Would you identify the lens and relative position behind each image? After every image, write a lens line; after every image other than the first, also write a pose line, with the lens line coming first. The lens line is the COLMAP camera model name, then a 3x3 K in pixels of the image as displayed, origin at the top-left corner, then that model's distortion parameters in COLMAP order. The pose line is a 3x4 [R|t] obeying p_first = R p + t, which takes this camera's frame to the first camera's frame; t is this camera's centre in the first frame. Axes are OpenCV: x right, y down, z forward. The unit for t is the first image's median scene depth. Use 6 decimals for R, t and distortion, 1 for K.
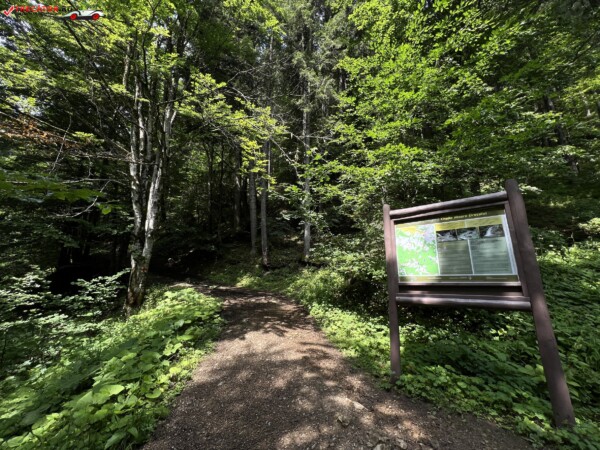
lens RADIAL K [[241.7, 0, 300.0], [0, 241.7, 225.0], [0, 0, 1]] dist [-0.000161, -0.000015]
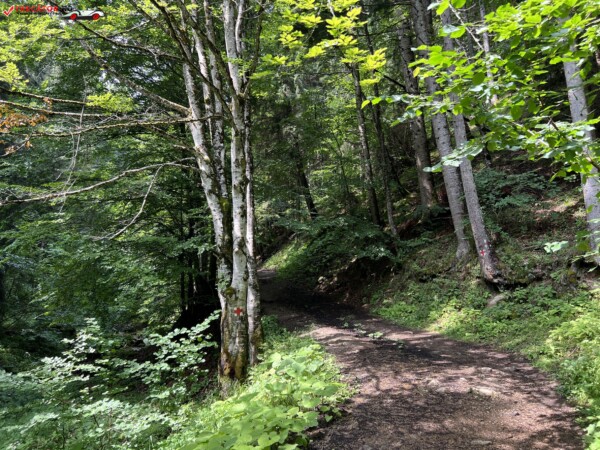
lens RADIAL K [[439.5, 0, 312.2], [0, 439.5, 223.2], [0, 0, 1]] dist [0.081091, -0.132572]
pose [[0.816246, -0.147333, -0.558602, 0.075592], [0.178451, 0.983948, 0.001239, 0.015767], [0.549453, -0.100695, 0.829435, 0.272115]]
